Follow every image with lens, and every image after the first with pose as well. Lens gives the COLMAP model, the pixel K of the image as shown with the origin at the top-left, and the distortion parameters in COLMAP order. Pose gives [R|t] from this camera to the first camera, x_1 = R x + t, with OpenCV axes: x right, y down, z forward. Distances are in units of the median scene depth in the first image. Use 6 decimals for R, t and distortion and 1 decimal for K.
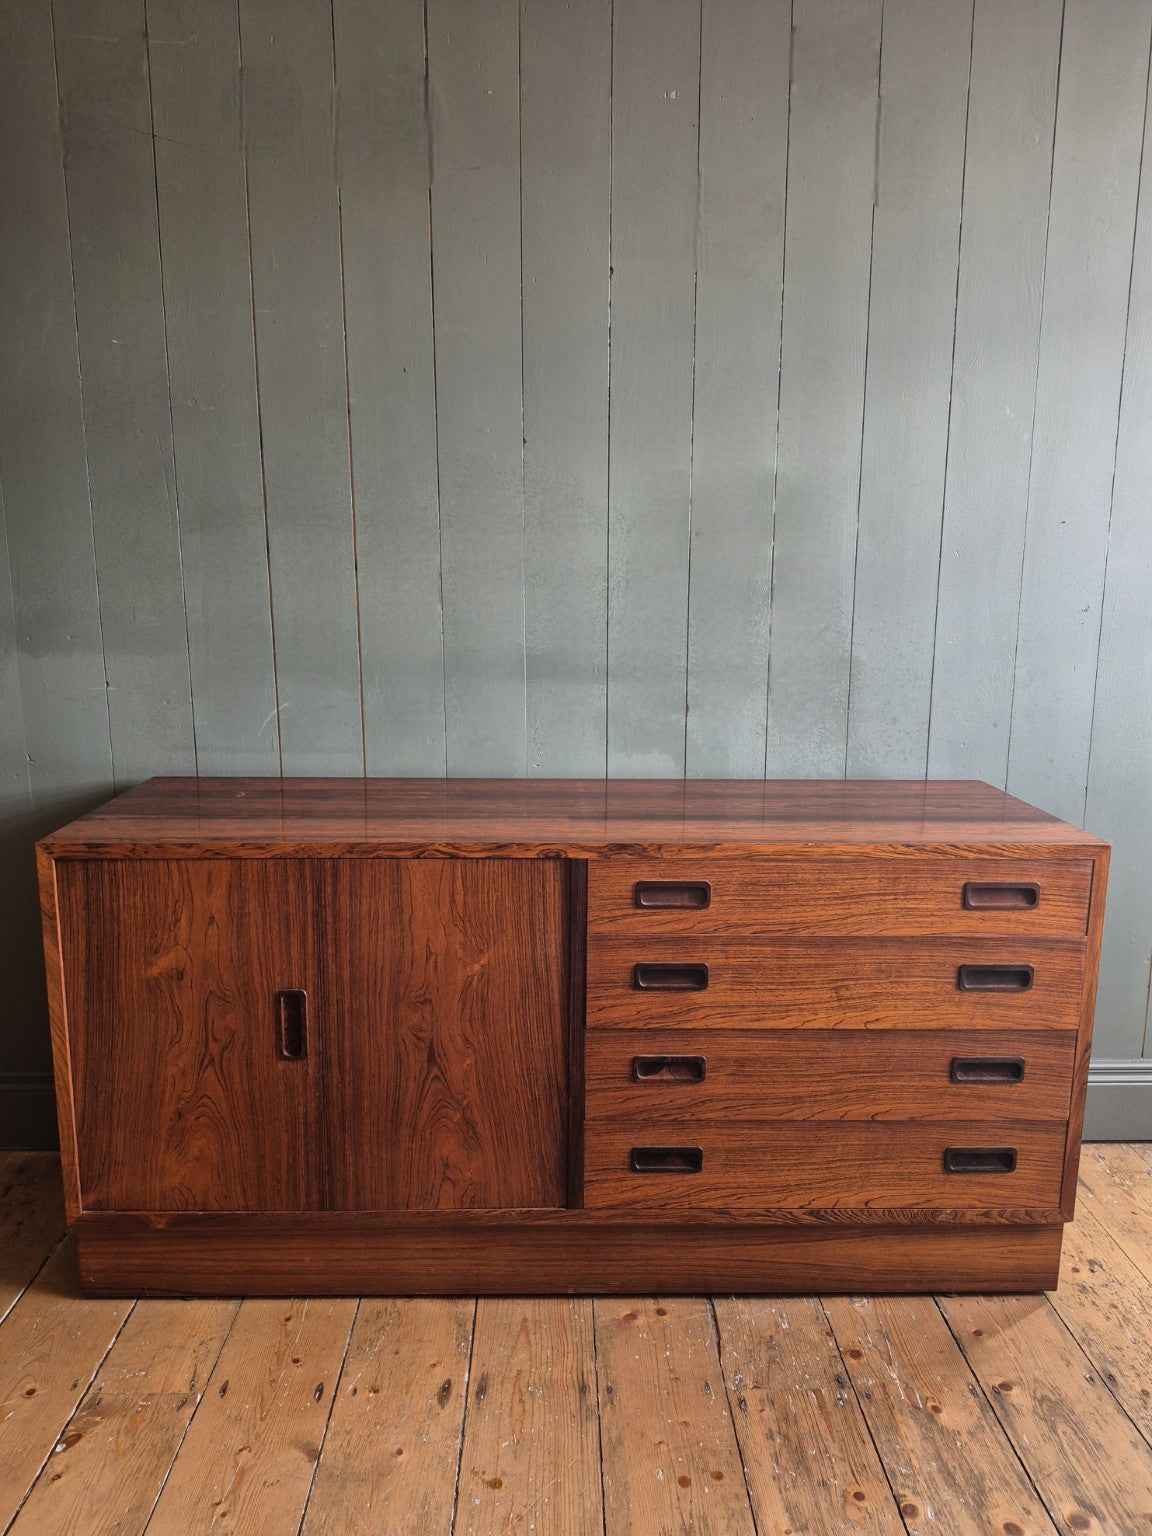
lens RADIAL K [[1101.4, 0, 564.0], [0, 1101.4, 767.6], [0, 0, 1]] dist [0.098326, -0.144879]
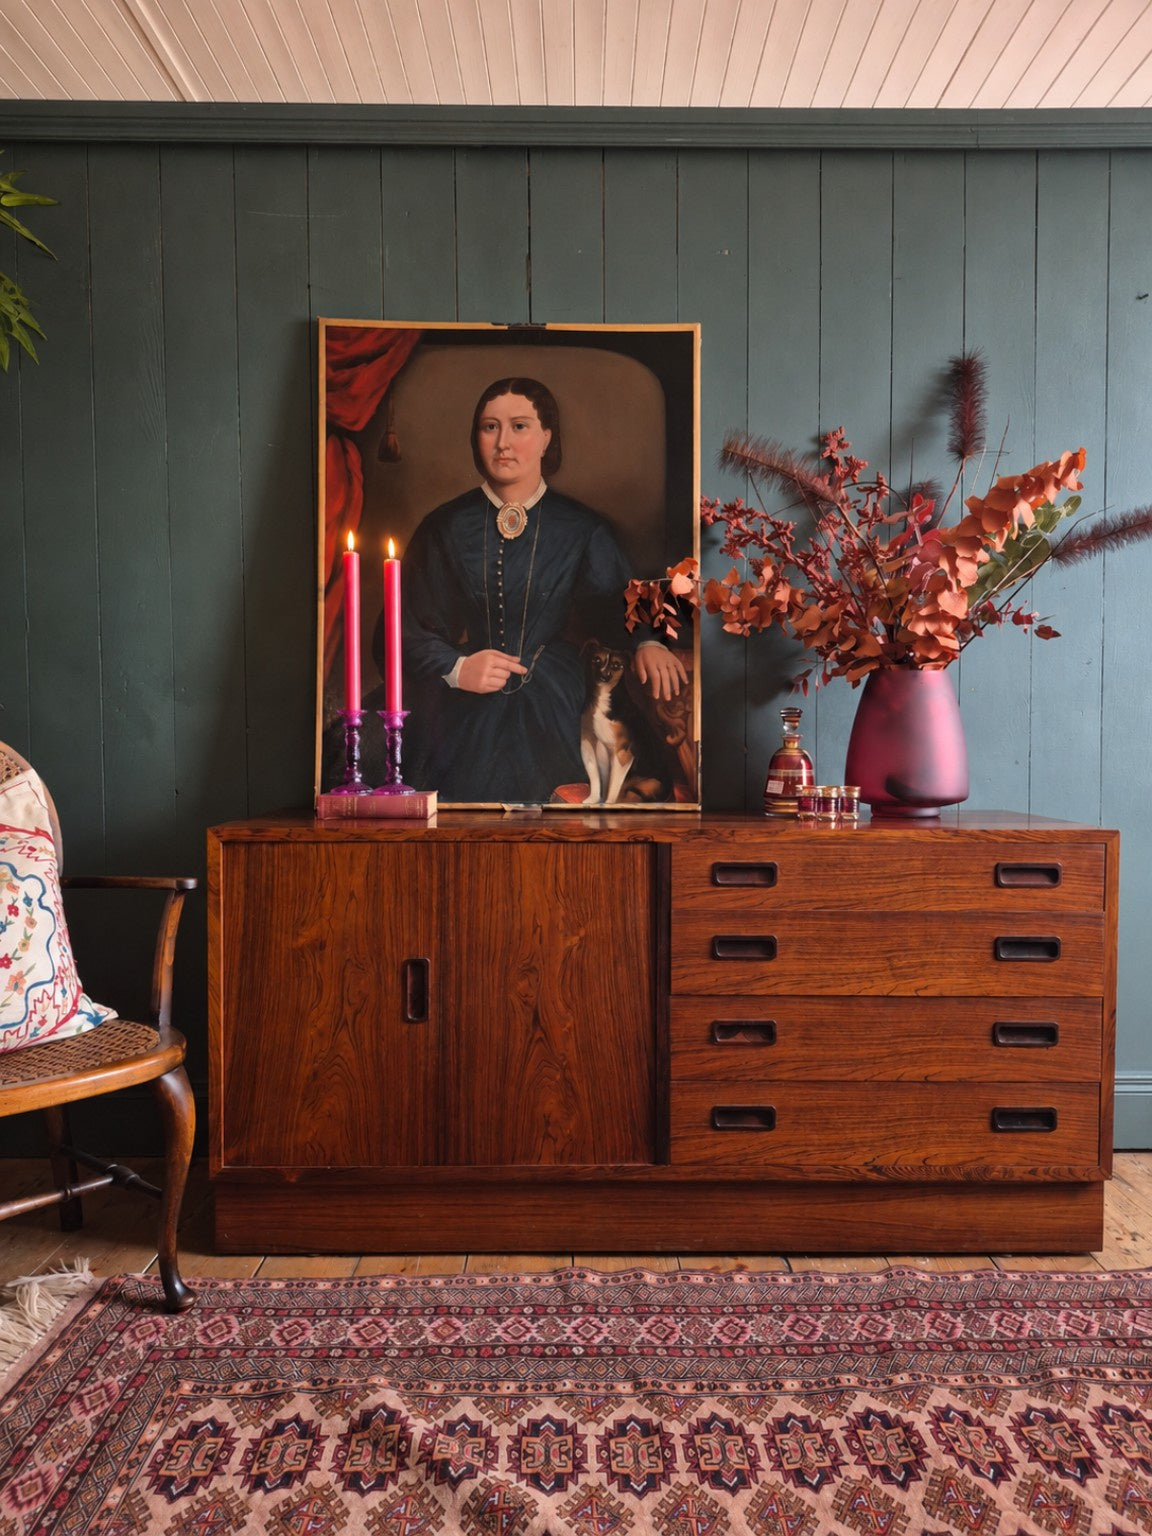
lens RADIAL K [[1098.0, 0, 576.4], [0, 1098.0, 774.7], [0, 0, 1]] dist [0.109339, -0.151859]
pose [[0.999974, -0.003926, -0.006130, -0.069834], [0.003016, 0.989864, -0.141988, 0.171125], [0.006626, 0.141966, 0.989849, -0.163553]]
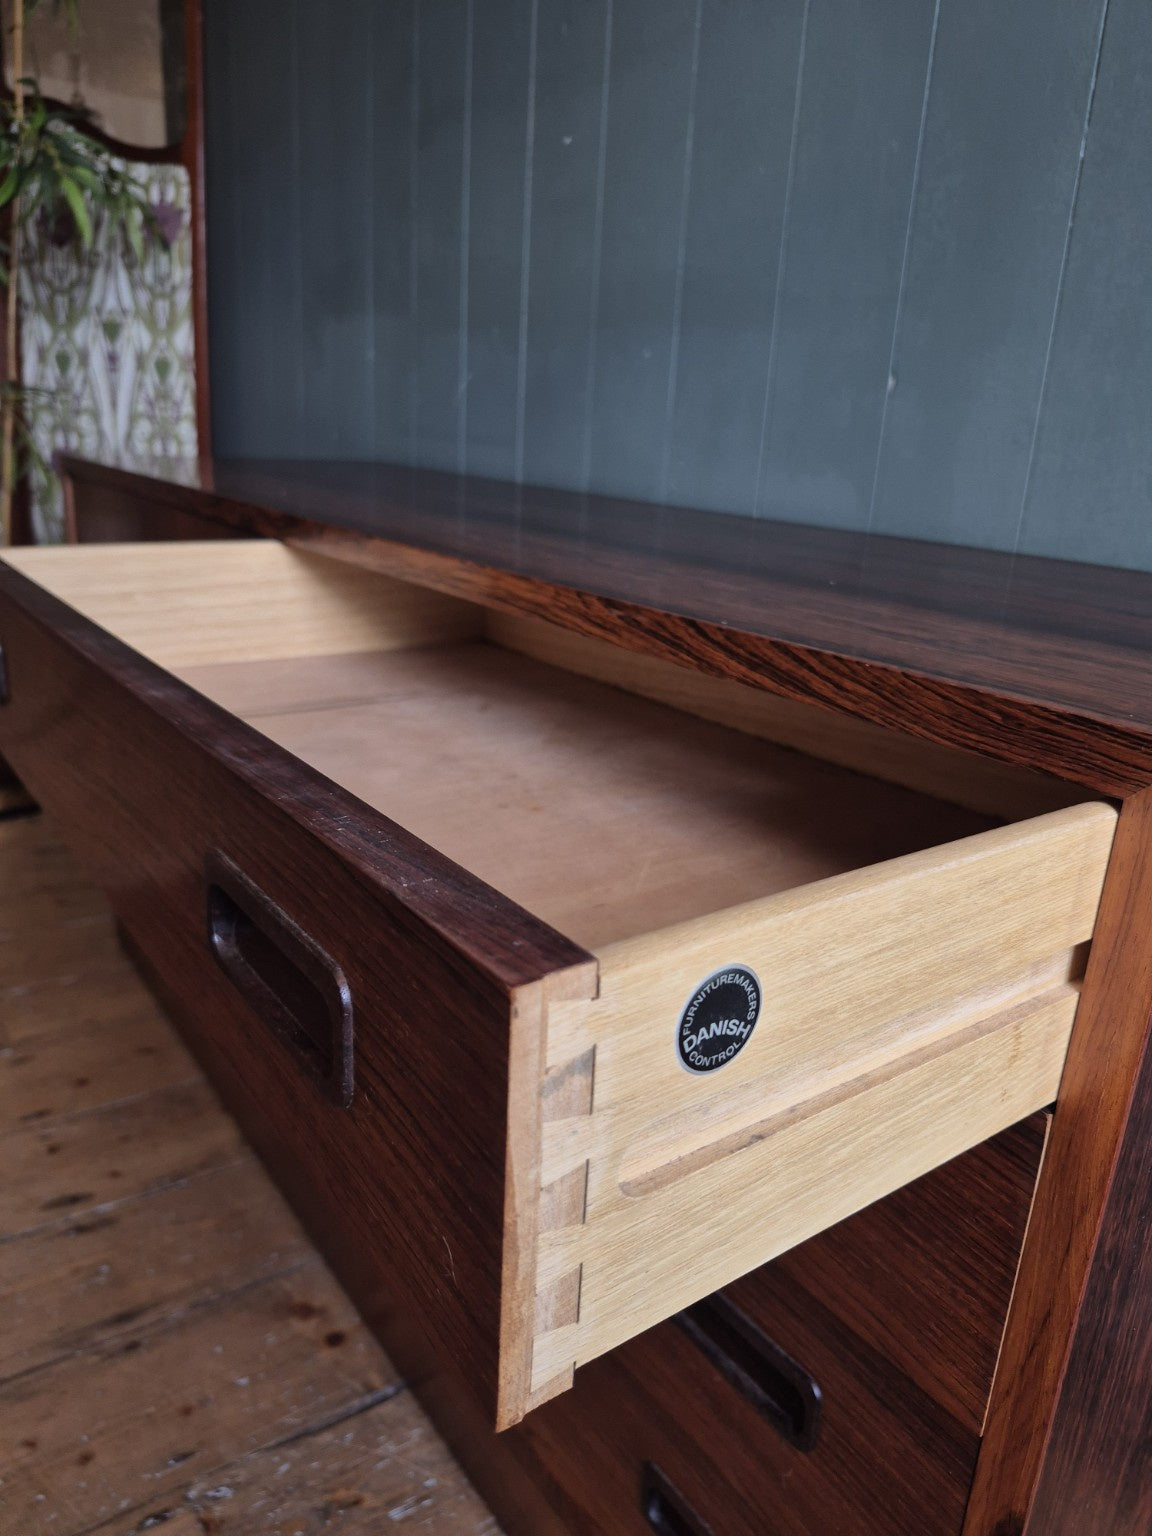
lens RADIAL K [[1121.0, 0, 555.7], [0, 1121.0, 769.7], [0, 0, 1]] dist [-0.001267, -0.001007]
pose [[0.547237, 0.271508, -0.791716, 0.571825], [-0.200201, 0.960926, 0.191156, 0.055335], [0.812681, 0.053894, 0.580211, 0.763759]]
